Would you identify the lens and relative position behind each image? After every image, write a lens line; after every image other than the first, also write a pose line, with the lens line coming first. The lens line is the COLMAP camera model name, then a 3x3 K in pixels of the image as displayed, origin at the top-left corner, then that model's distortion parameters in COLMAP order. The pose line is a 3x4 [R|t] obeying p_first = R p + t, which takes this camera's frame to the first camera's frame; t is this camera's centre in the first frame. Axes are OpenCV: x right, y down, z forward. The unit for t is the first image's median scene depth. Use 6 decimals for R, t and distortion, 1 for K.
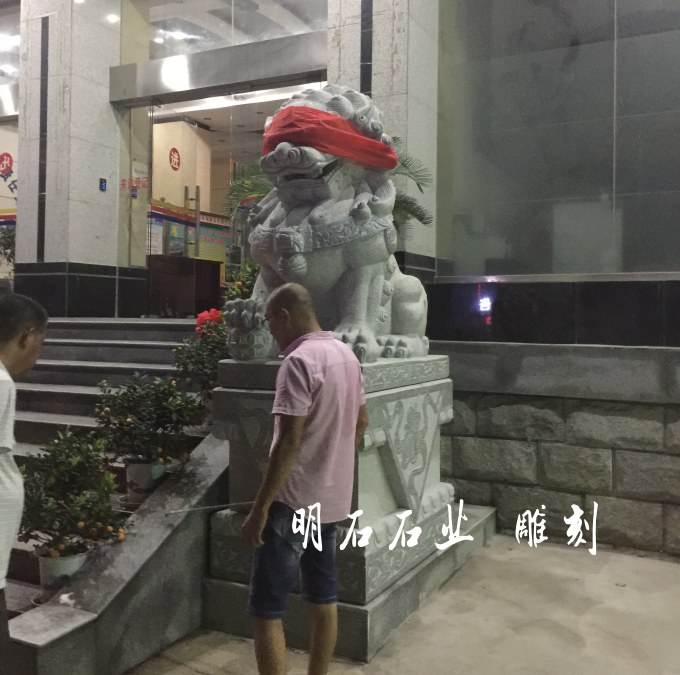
lens RADIAL K [[787.7, 0, 339.9], [0, 787.7, 330.8], [0, 0, 1]] dist [-0.107296, 0.000000]
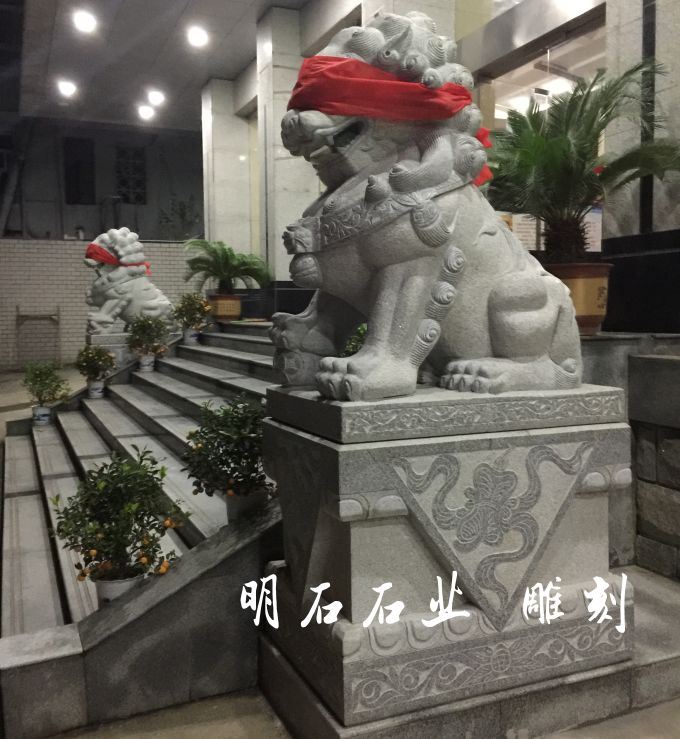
lens RADIAL K [[764.9, 0, 339.8], [0, 764.9, 377.8], [0, 0, 1]] dist [-0.019687, 0.000000]
pose [[0.755452, 0.040870, -0.653928, 0.460393], [0.006426, 0.997542, 0.069769, -0.028806], [0.655173, -0.056909, 0.753333, 0.439433]]
